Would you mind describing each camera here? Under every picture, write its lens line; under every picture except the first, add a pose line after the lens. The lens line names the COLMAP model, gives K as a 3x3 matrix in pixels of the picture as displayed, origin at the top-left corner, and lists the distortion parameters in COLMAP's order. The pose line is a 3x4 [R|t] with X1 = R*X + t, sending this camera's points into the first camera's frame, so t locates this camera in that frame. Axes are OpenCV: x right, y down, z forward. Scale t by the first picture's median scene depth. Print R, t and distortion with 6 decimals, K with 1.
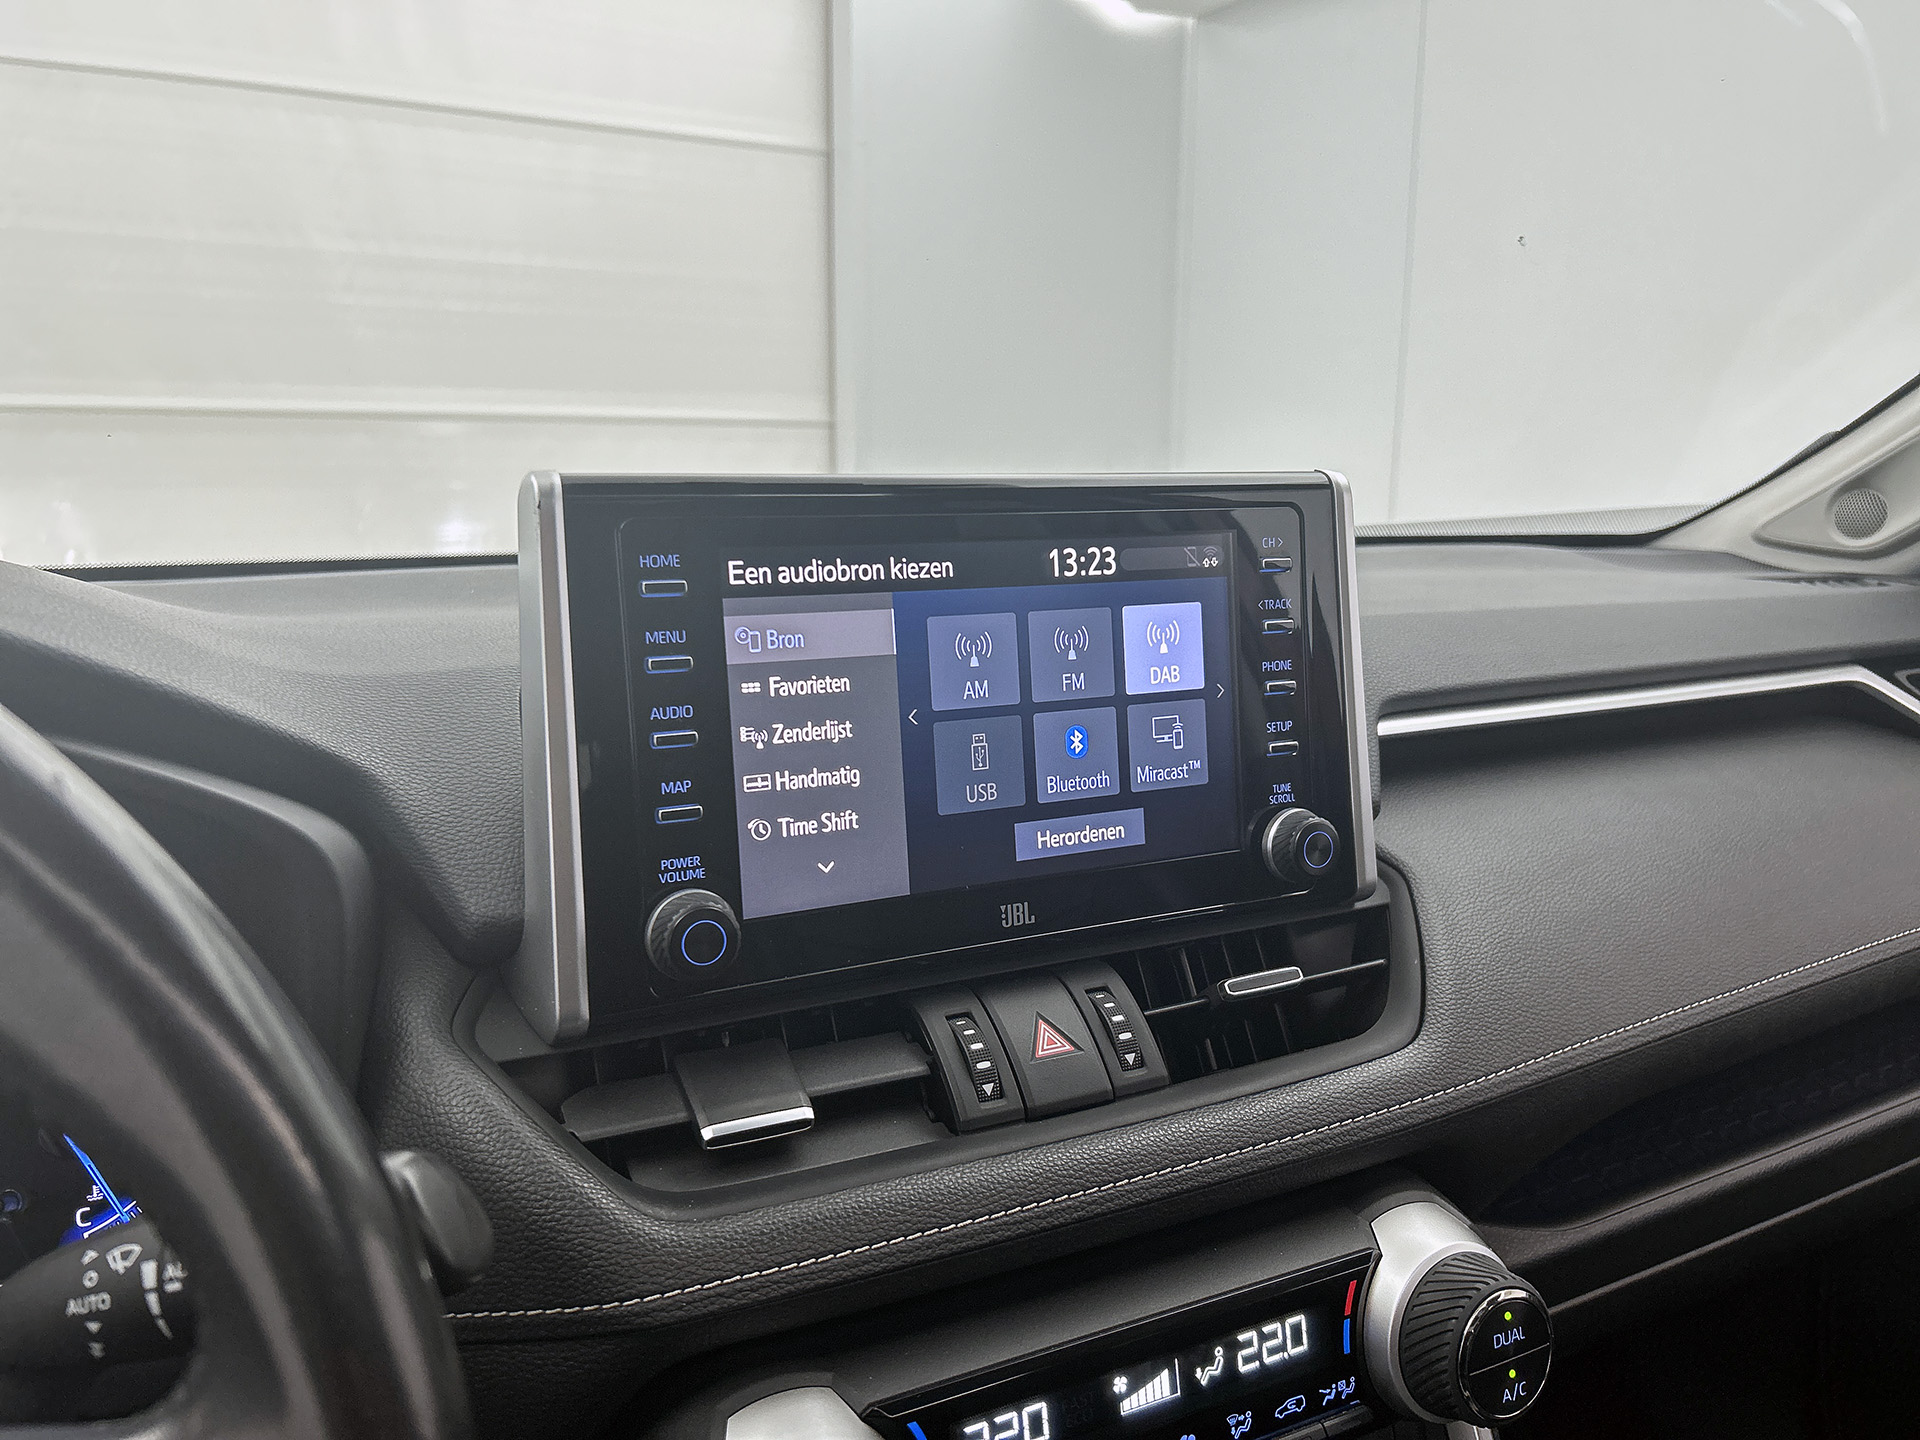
lens RADIAL K [[1462.8, 0, 963.0], [0, 1462.8, 724.9], [0, 0, 1]] dist [0.044501, -0.061290]
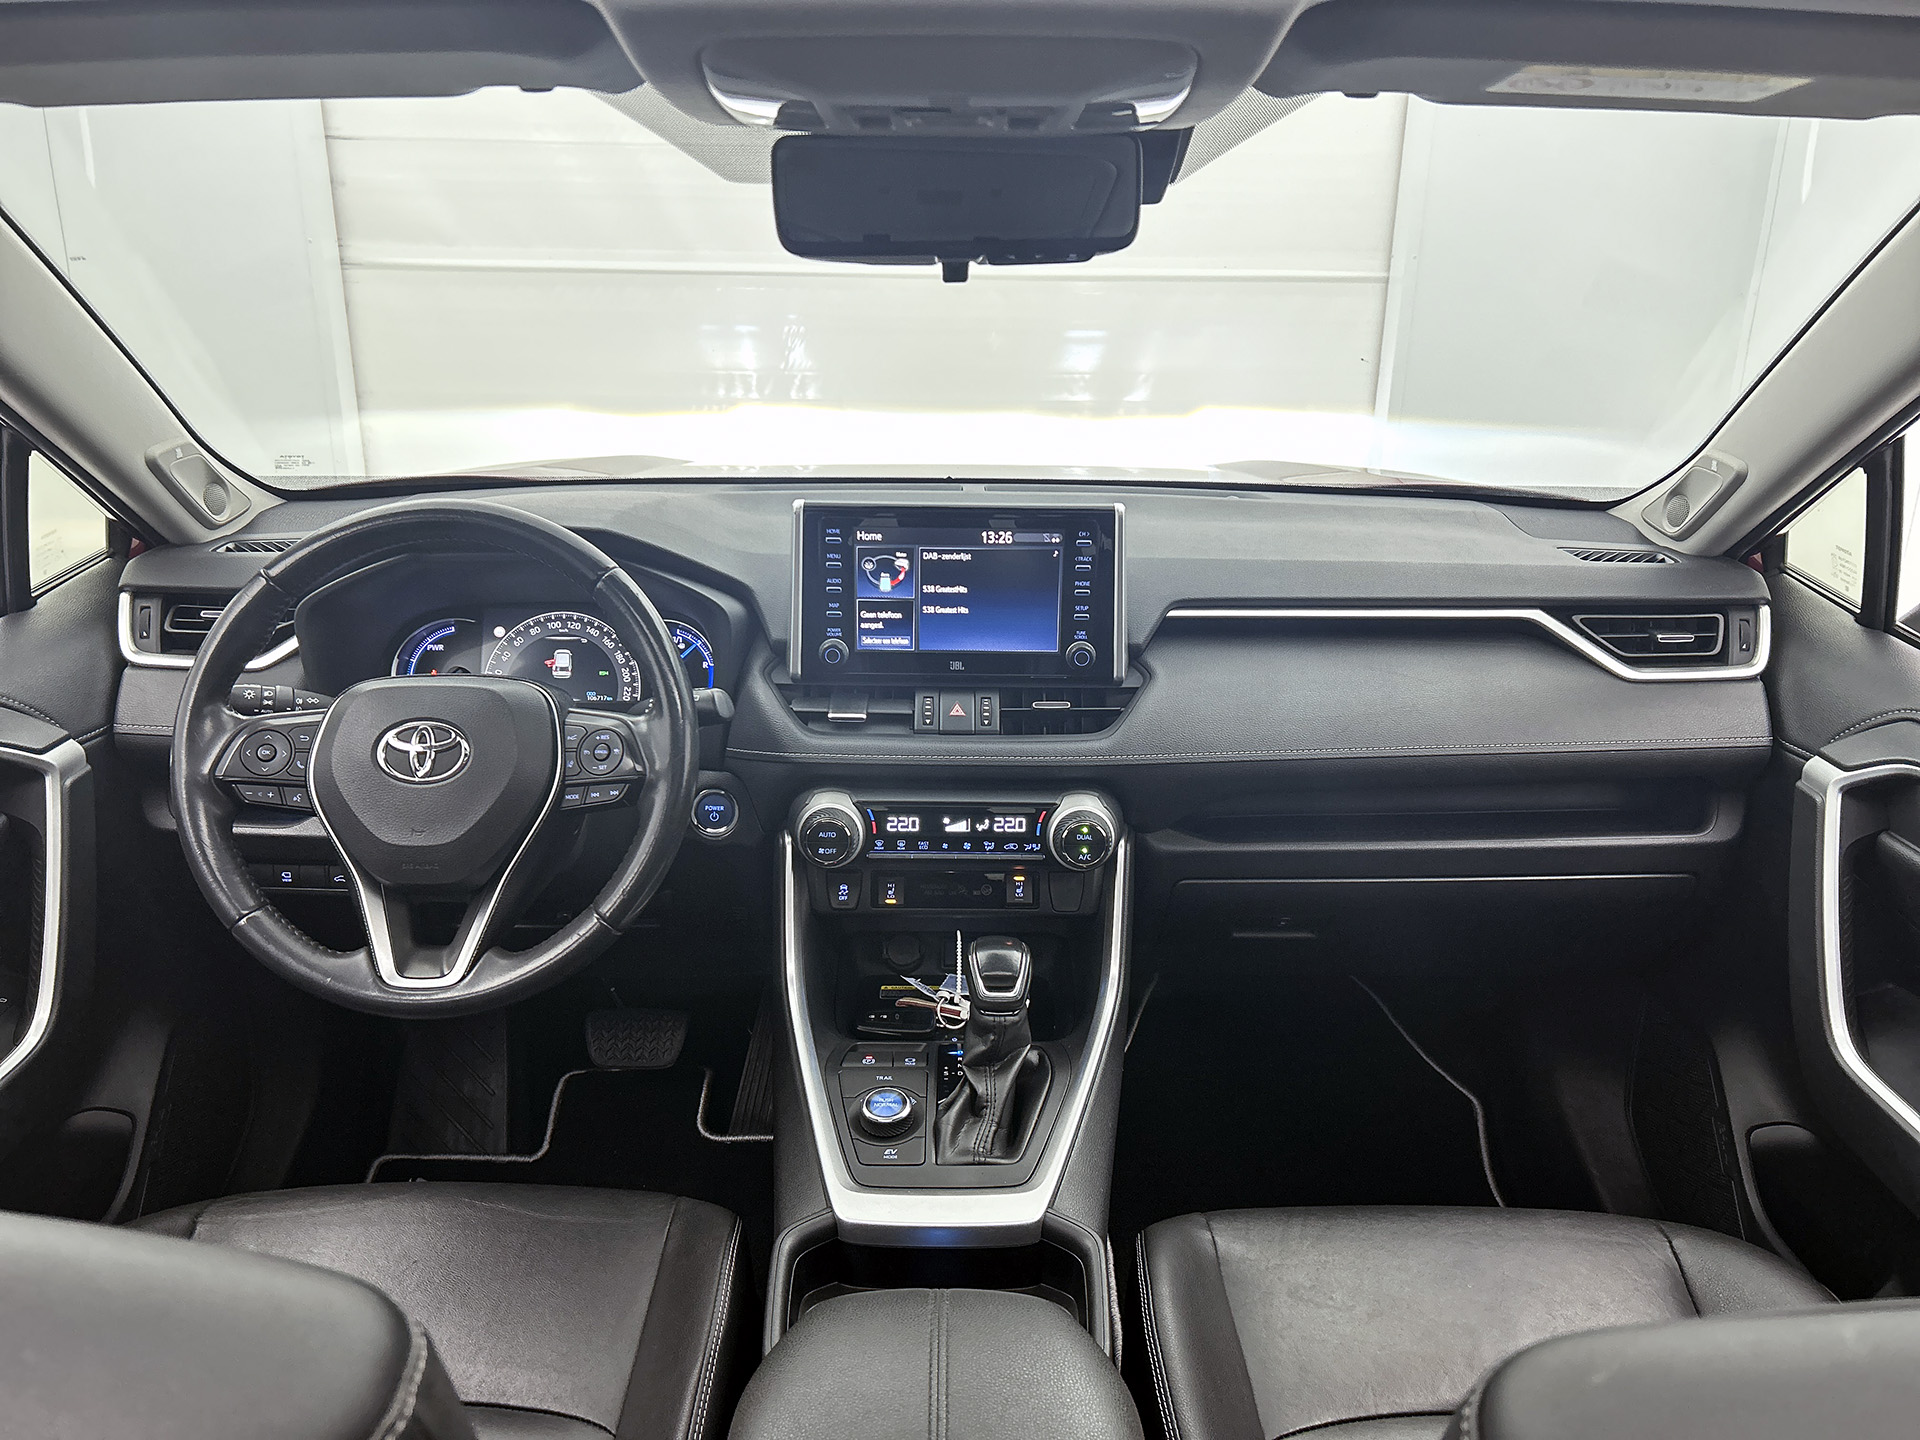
lens RADIAL K [[1462.8, 0, 967.8], [0, 1462.8, 727.8], [0, 0, 1]] dist [0.044501, -0.061290]
pose [[0.892926, 0.156950, -0.421959, 1.304648], [-0.091928, 0.981080, 0.170387, -0.238409], [0.440718, -0.113353, 0.890460, -1.533875]]
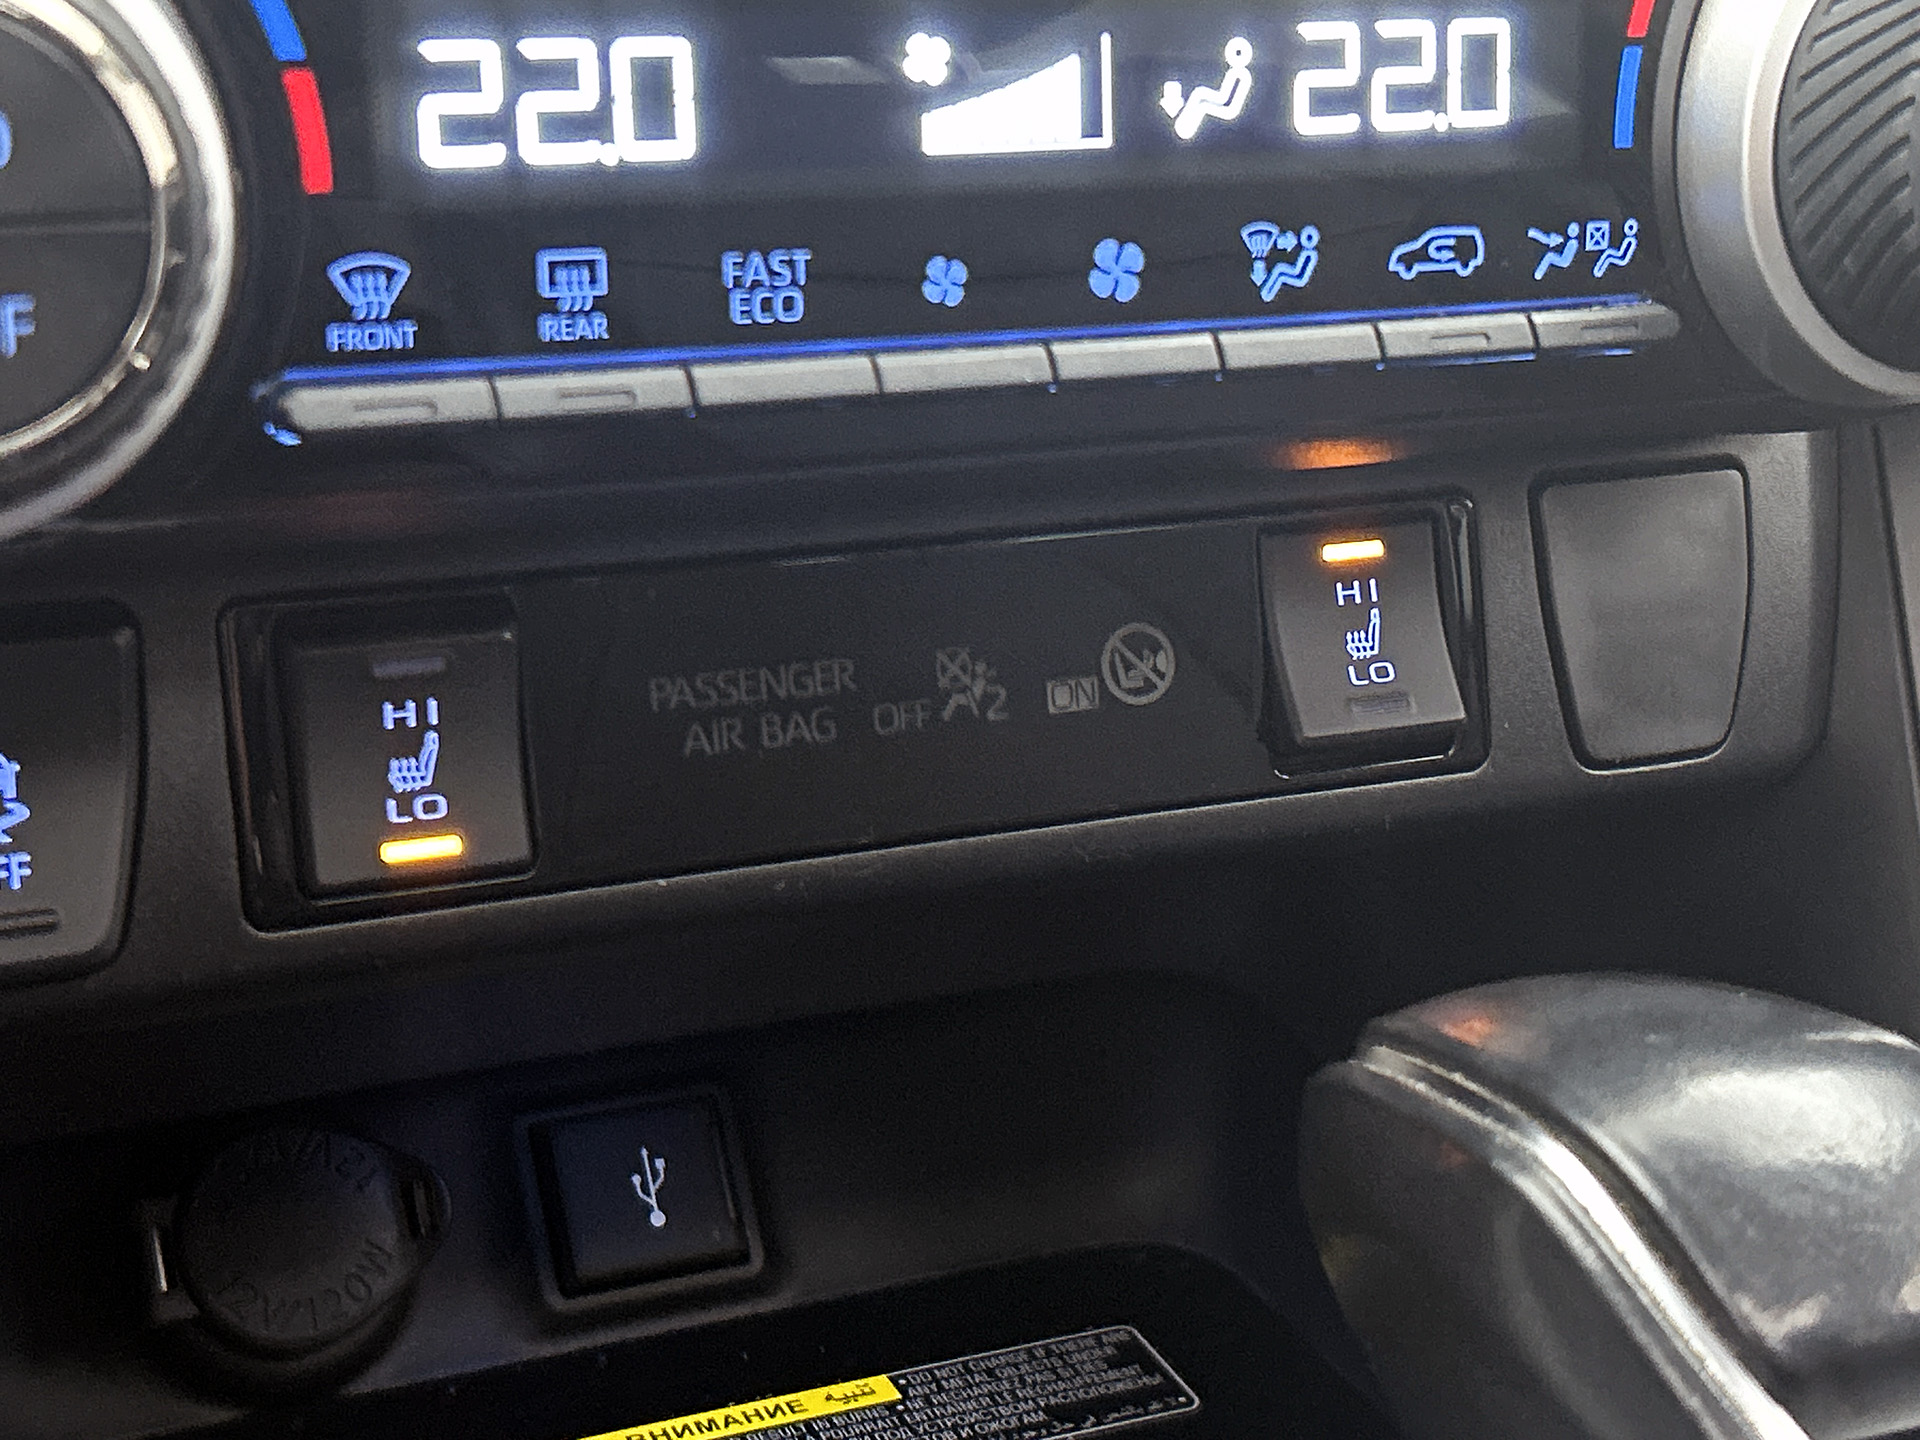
lens RADIAL K [[3199.7, 0, 948.3], [0, 3199.7, 707.7], [0, 0, 1]] dist [0.079237, 0.000000]
pose [[0.997931, 0.062171, -0.016406, 0.126268], [-0.058226, 0.982010, 0.179629, 0.437671], [0.027278, -0.178302, 0.983598, 0.236691]]
